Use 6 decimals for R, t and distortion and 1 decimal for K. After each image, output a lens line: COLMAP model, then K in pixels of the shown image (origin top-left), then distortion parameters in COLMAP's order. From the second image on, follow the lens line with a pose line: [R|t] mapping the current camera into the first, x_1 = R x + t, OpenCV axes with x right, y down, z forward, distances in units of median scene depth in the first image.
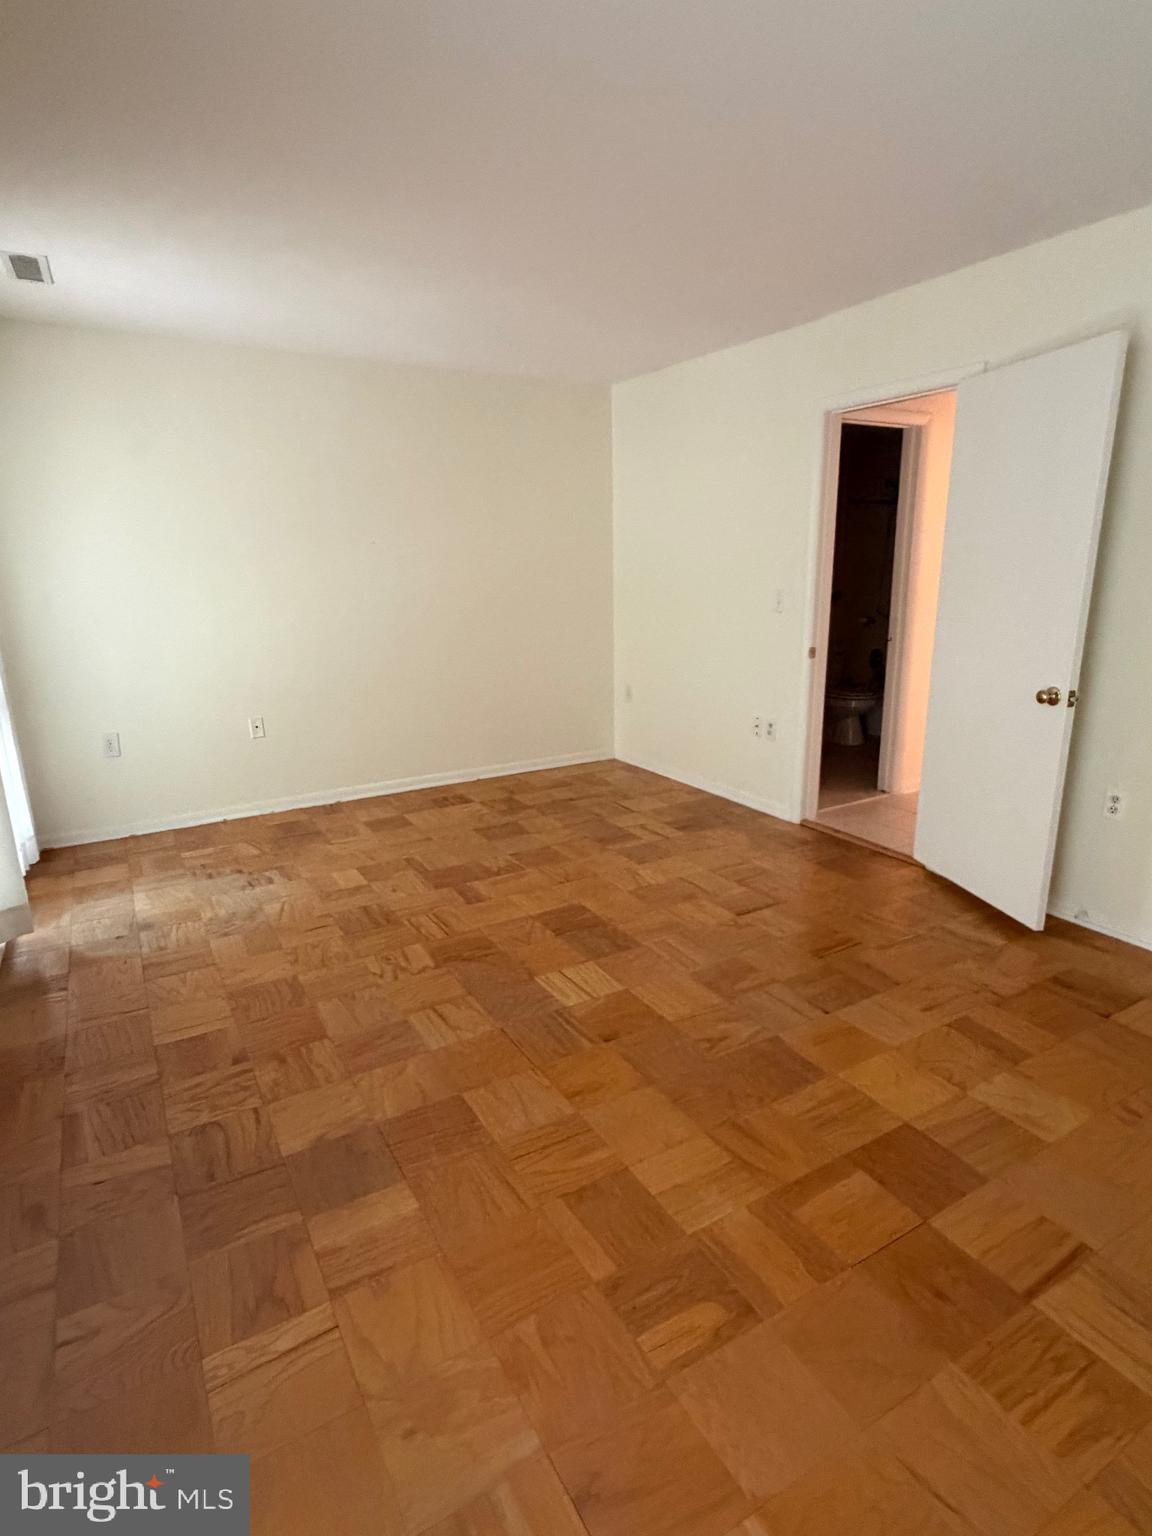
lens RADIAL K [[813.3, 0, 575.4], [0, 813.3, 770.2], [0, 0, 1]] dist [0.000951, -0.000950]
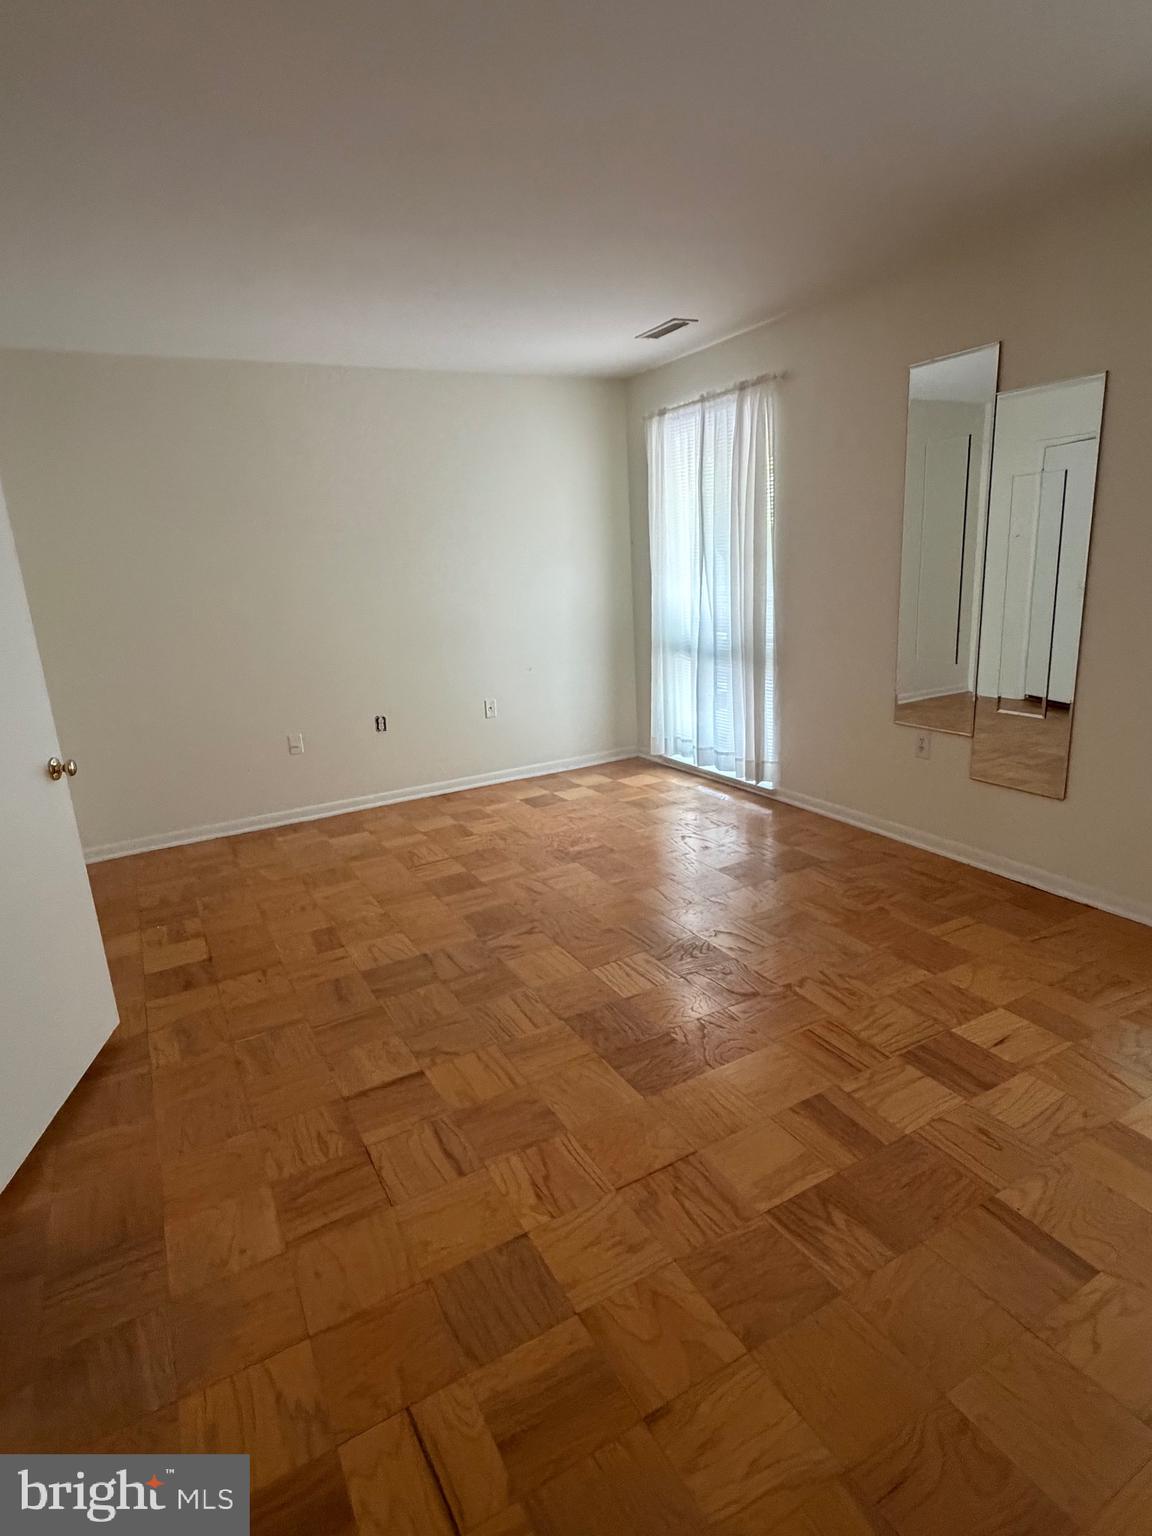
lens RADIAL K [[813.3, 0, 575.2], [0, 813.3, 767.1], [0, 0, 1]] dist [0.000951, -0.000950]
pose [[-0.997035, 0.063684, 0.043185, 0.019015], [0.076642, 0.871745, 0.483928, -0.475061], [-0.006828, 0.485803, -0.874041, 1.797112]]
